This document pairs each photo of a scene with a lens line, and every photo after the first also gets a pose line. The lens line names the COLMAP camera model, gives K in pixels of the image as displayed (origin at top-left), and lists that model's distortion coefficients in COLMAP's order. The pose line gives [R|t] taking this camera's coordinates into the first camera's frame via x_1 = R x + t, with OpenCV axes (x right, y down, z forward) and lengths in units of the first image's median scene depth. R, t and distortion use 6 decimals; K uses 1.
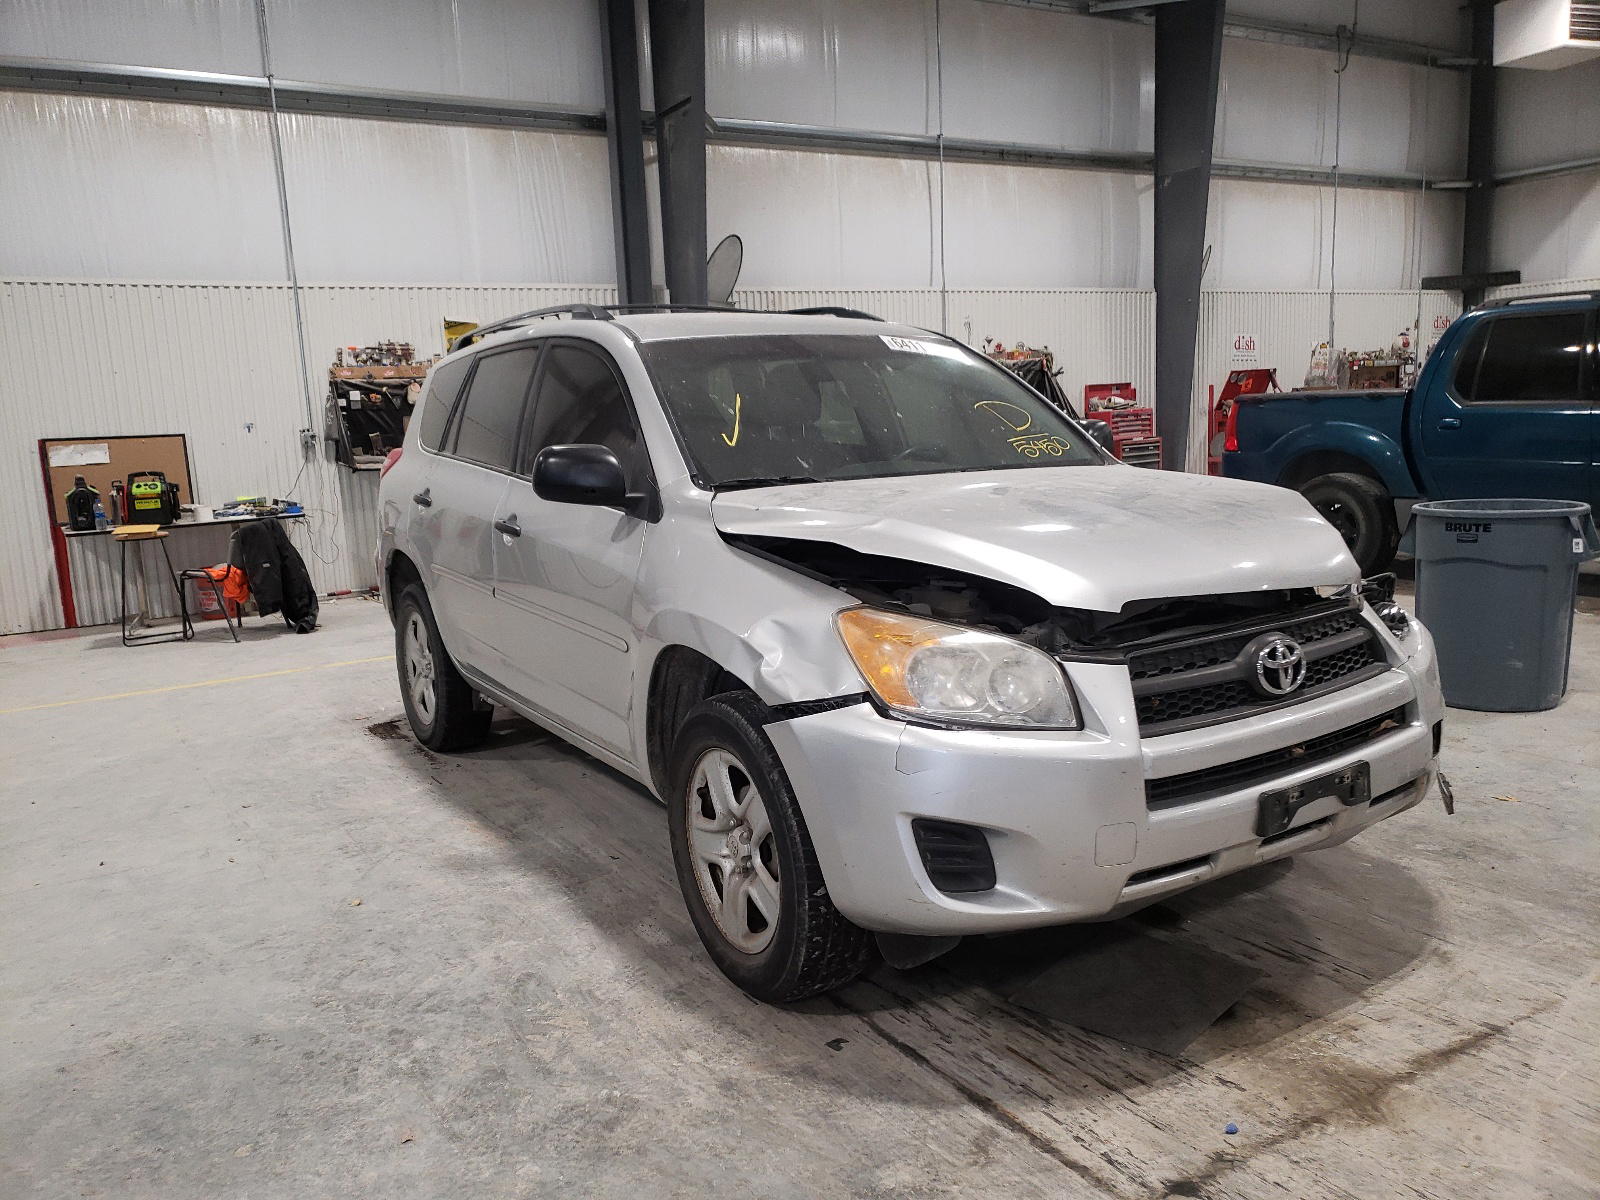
lens RADIAL K [[1253.0, 0, 764.3], [0, 1253.0, 575.1], [0, 0, 1]] dist [0.023711, 0.007178]
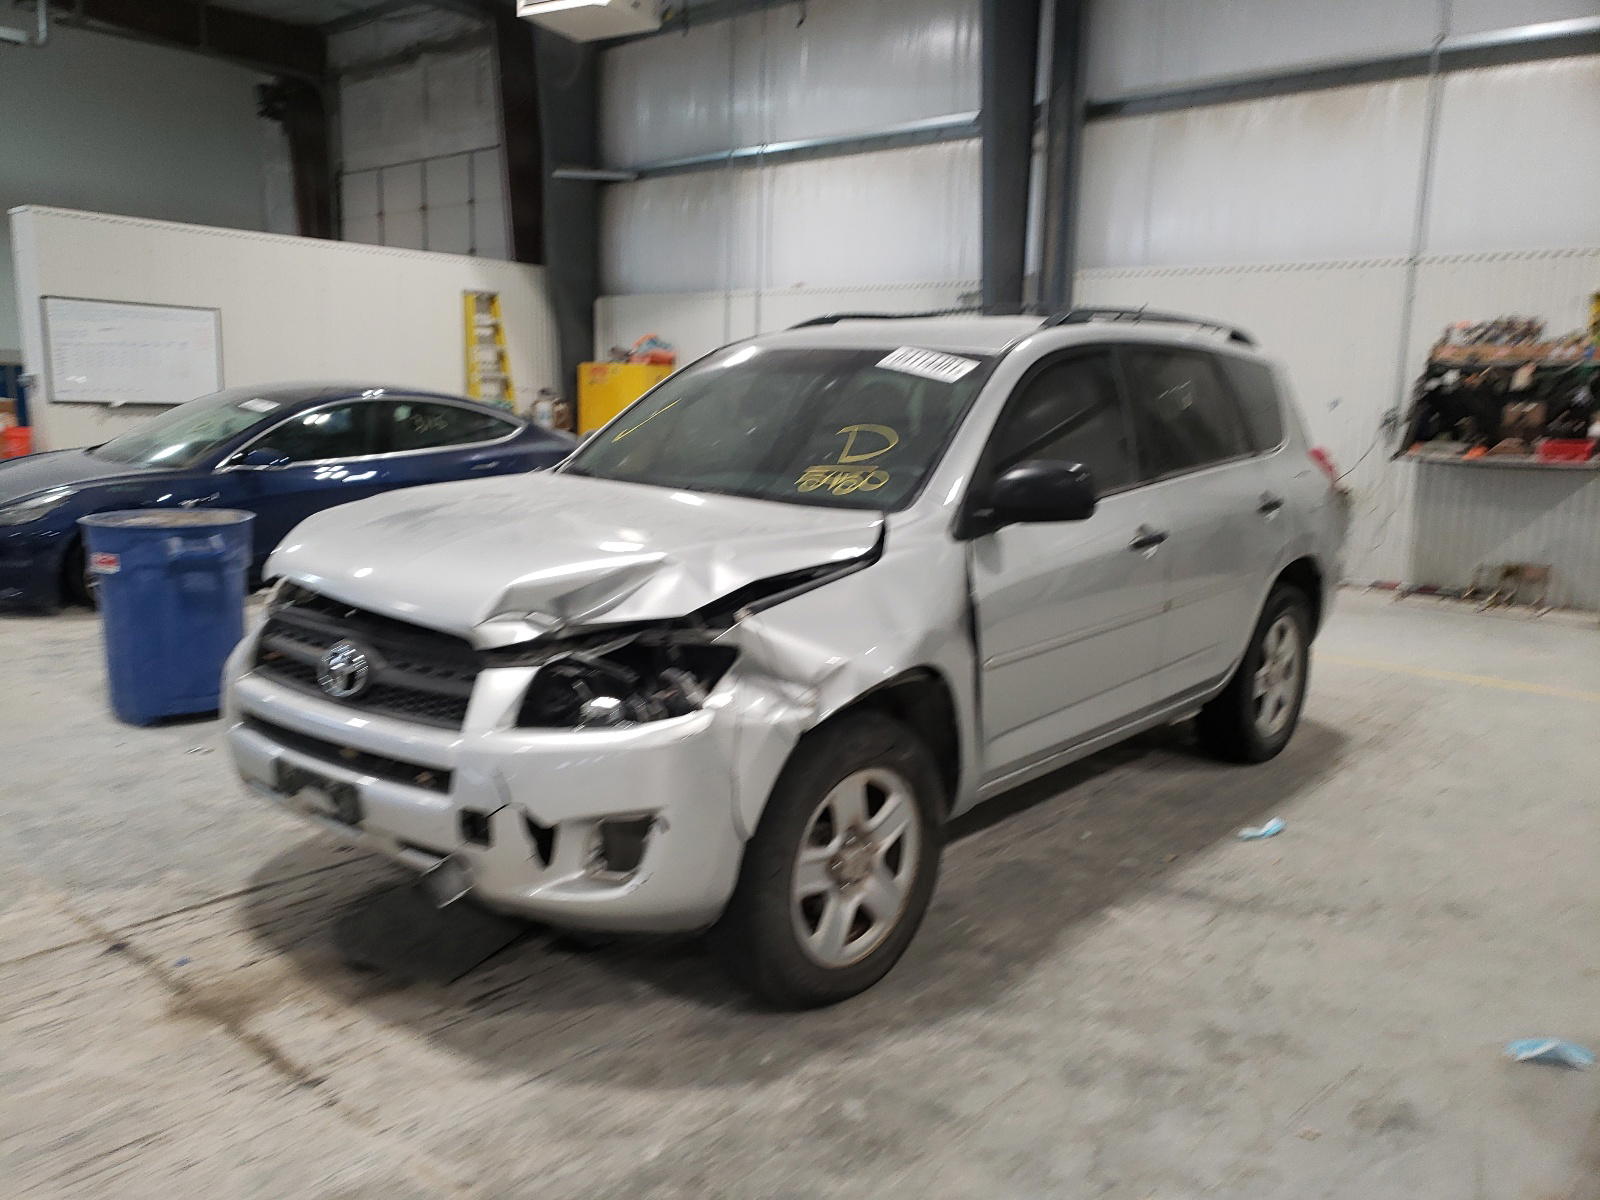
lens RADIAL K [[1246.5, 0, 793.2], [0, 1246.5, 595.1], [0, 0, 1]] dist [0.010933, -0.006698]
pose [[0.318598, 0.206235, -0.925182, 1.148394], [-0.159417, 0.973799, 0.162175, -0.172439], [0.934388, 0.095821, 0.343128, 0.742648]]
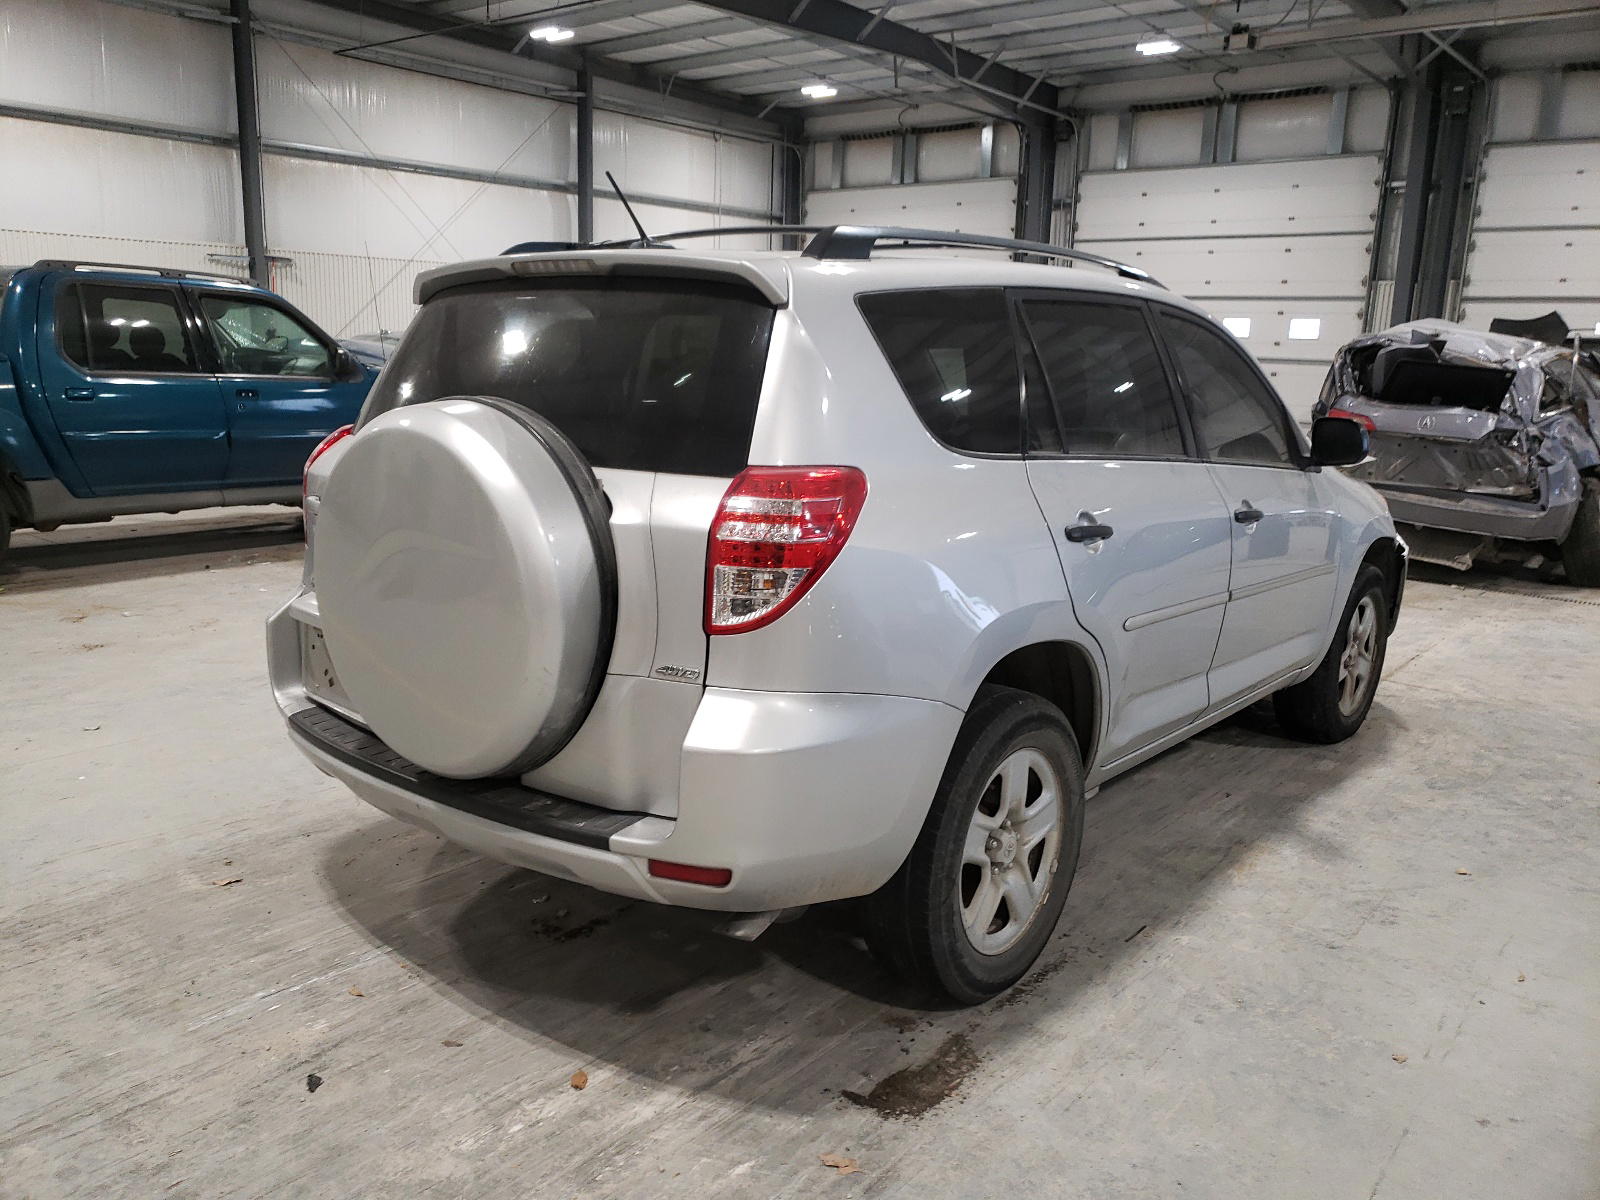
lens RADIAL K [[1246.5, 0, 800.1], [0, 1246.5, 605.2], [0, 0, 1]] dist [0.010933, -0.006698]
pose [[-0.342842, -0.156638, 0.926242, -1.096985], [0.118457, 0.970921, 0.208039, -0.228493], [-0.931895, 0.181044, -0.314317, 1.878400]]
